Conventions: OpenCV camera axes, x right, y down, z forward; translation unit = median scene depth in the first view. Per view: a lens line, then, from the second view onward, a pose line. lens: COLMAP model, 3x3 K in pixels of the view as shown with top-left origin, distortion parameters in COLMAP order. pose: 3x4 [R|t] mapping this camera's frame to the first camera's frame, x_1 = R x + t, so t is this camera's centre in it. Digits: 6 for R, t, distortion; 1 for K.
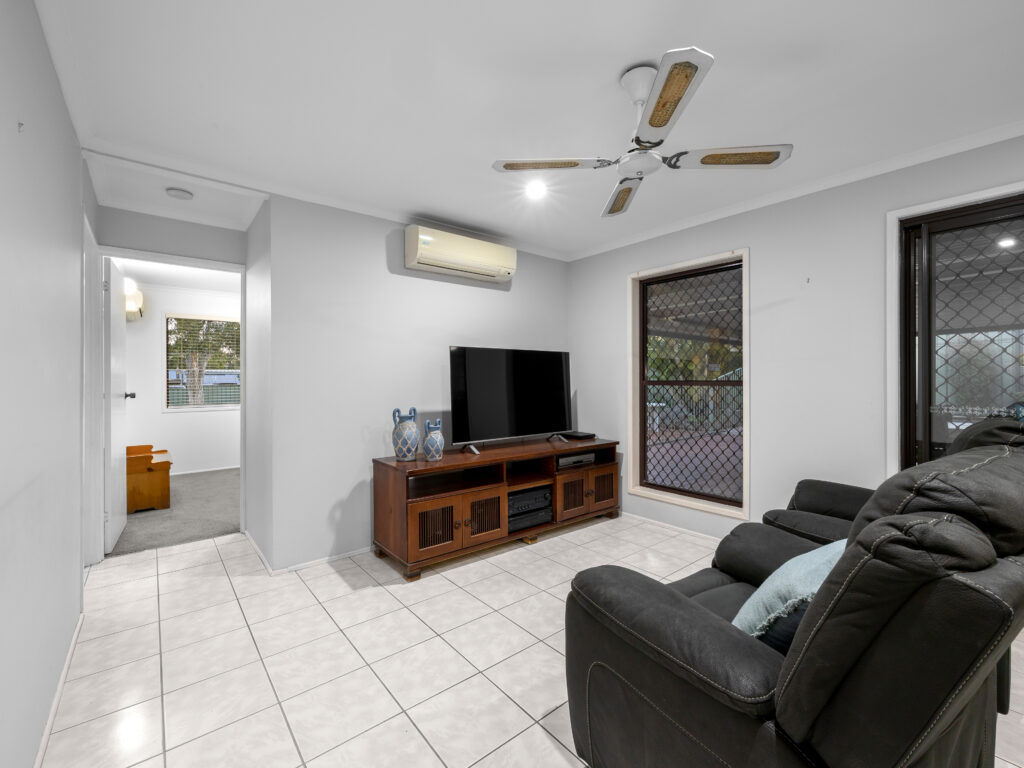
lens RADIAL K [[446.7, 0, 516.4], [0, 446.7, 382.0], [0, 0, 1]] dist [-0.000632, 0.000227]
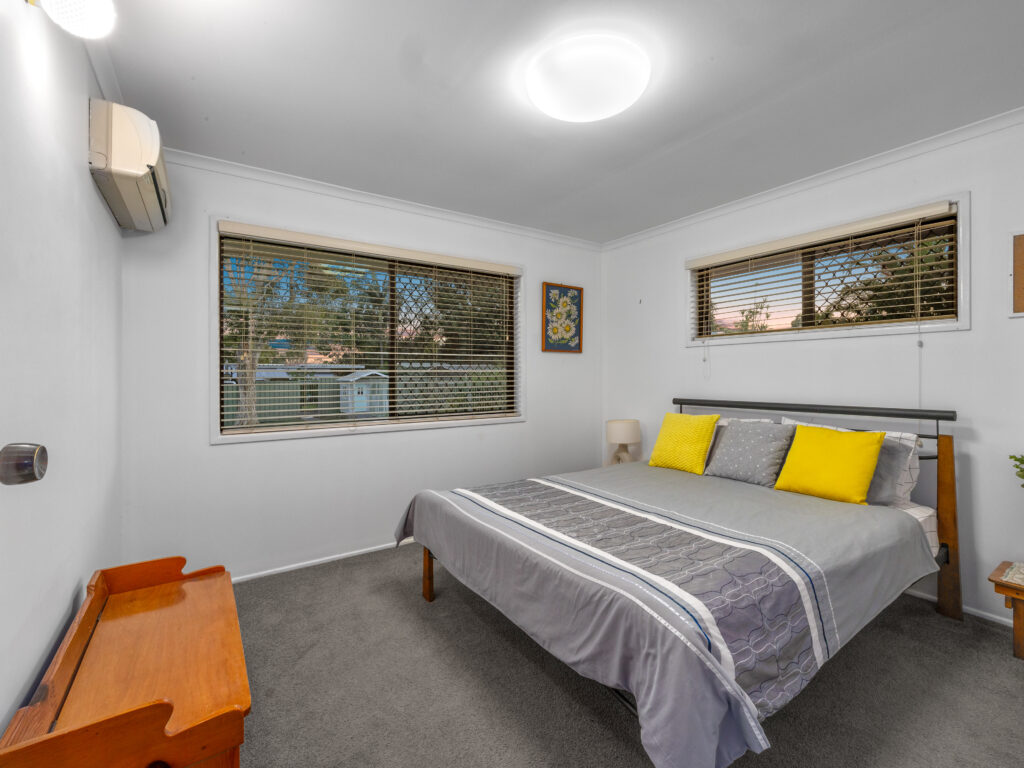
lens RADIAL K [[446.7, 0, 512.2], [0, 446.7, 382.6], [0, 0, 1]] dist [-0.000632, 0.000227]
pose [[0.996094, 0.027409, -0.083938, -0.474463], [-0.027268, 0.999624, 0.002824, -0.015118], [0.083984, -0.000524, 0.996467, 0.601260]]
